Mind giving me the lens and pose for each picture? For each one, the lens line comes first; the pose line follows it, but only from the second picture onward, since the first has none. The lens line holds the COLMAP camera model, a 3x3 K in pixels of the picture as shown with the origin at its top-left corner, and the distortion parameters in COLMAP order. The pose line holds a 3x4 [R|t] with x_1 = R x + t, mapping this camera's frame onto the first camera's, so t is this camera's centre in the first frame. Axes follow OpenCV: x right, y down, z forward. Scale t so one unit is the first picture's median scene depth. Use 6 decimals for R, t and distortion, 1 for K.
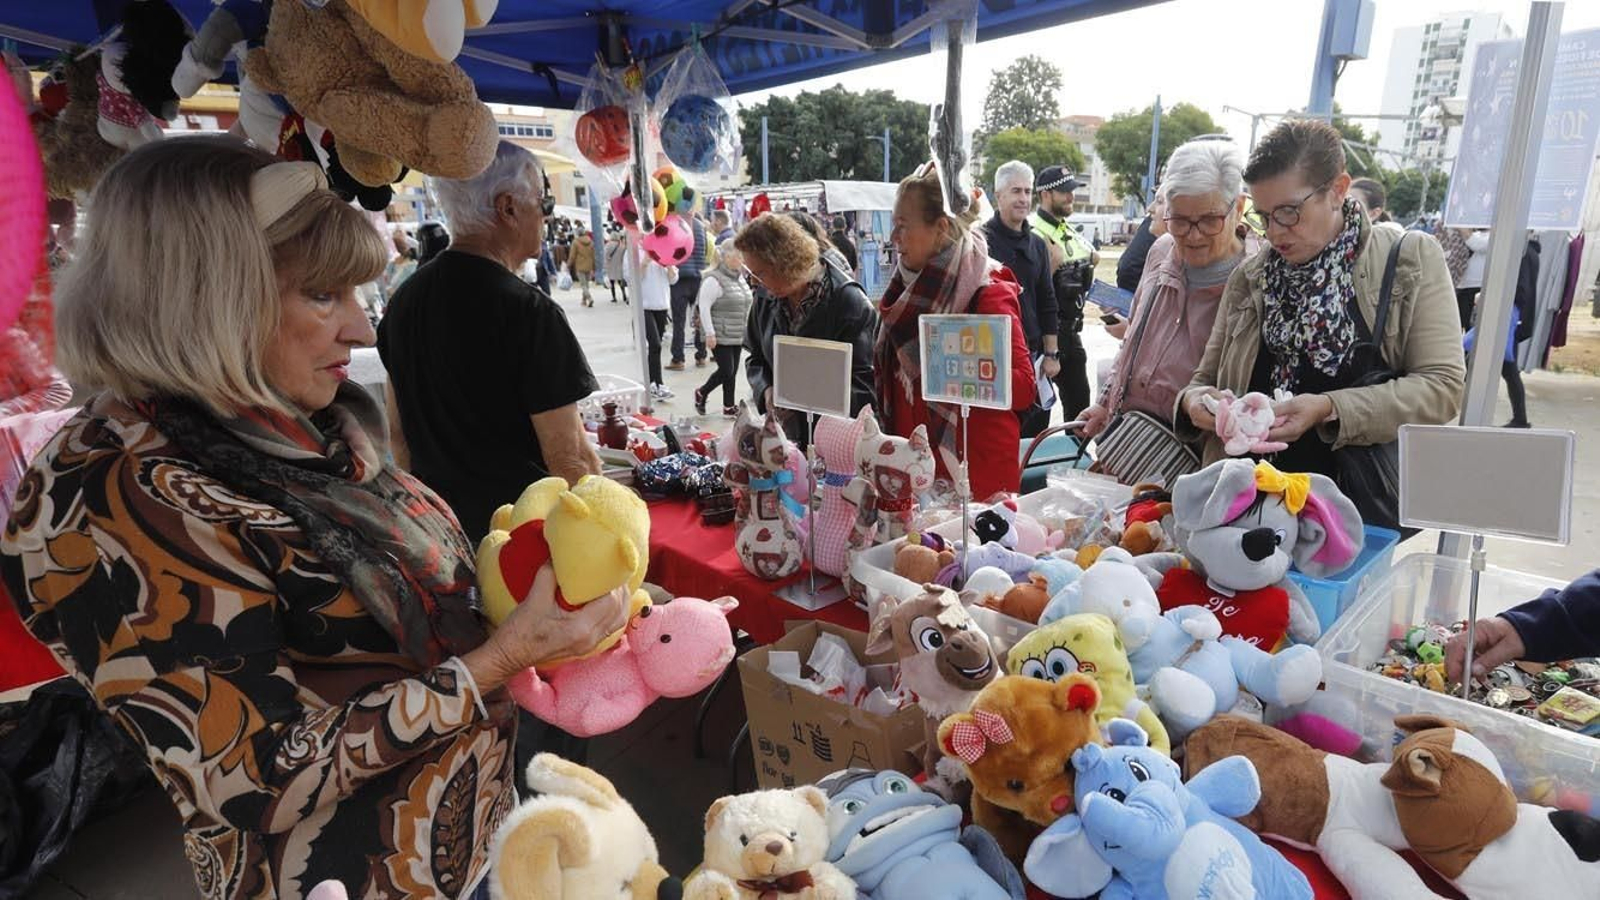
lens RADIAL K [[867.8, 0, 800.0], [0, 867.8, 450.0], [0, 0, 1]] dist [-0.083562, -0.000486]
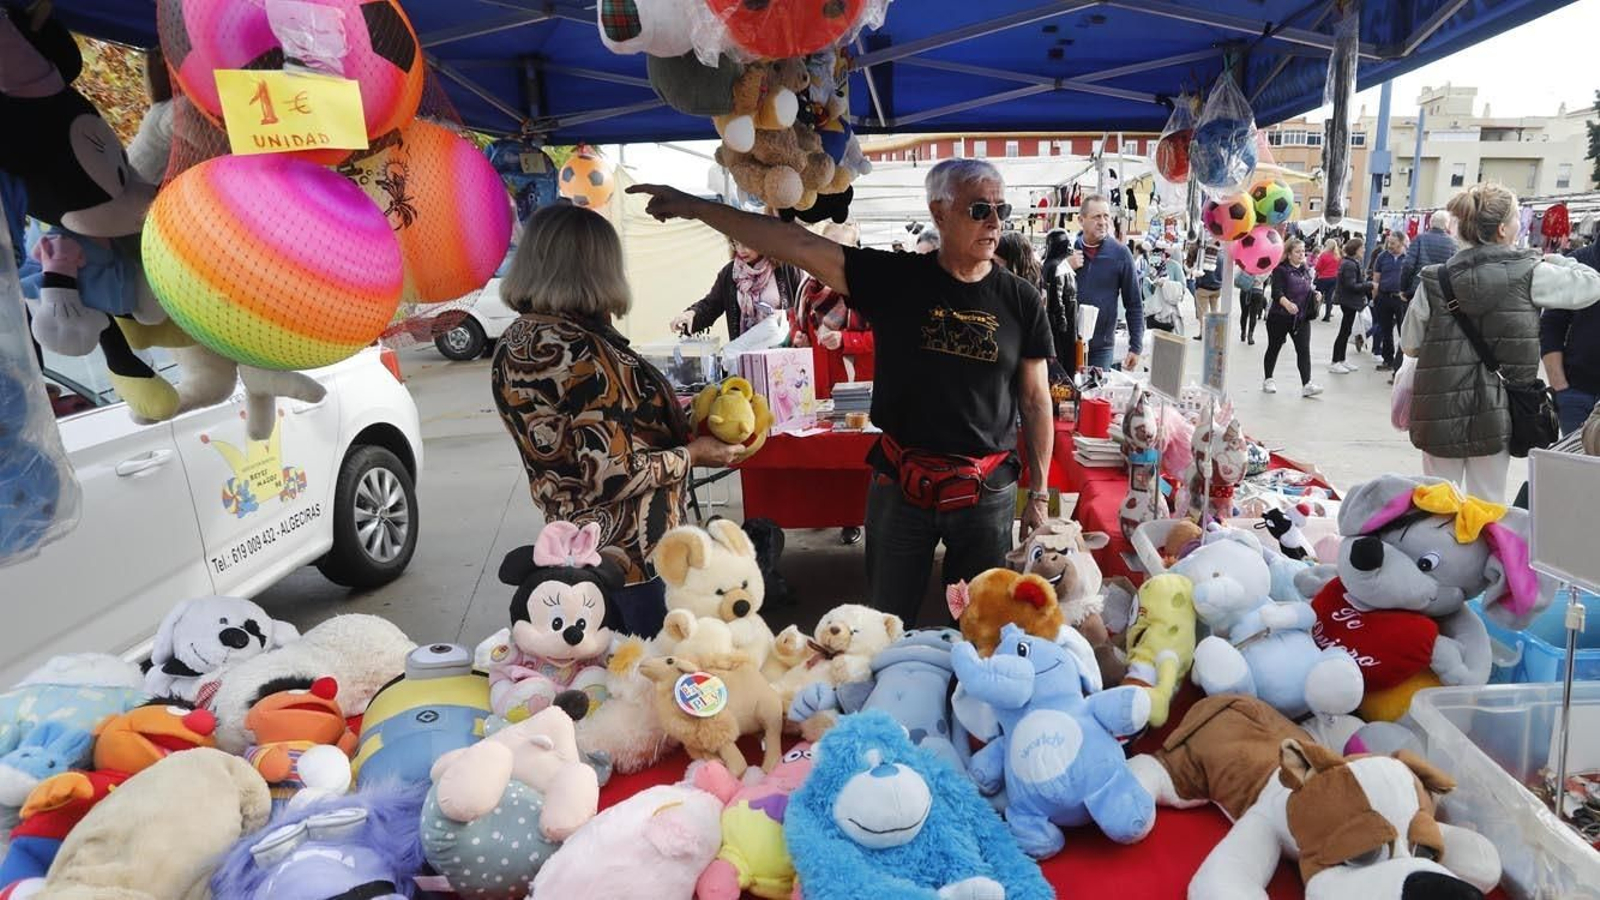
lens RADIAL K [[867.8, 0, 800.0], [0, 867.8, 450.0], [0, 0, 1]] dist [-0.083562, -0.000486]
pose [[0.633137, 0.164350, -0.756390, 0.536556], [-0.172579, 0.982573, 0.069038, 0.026771], [0.754555, 0.086827, 0.650467, -0.084471]]
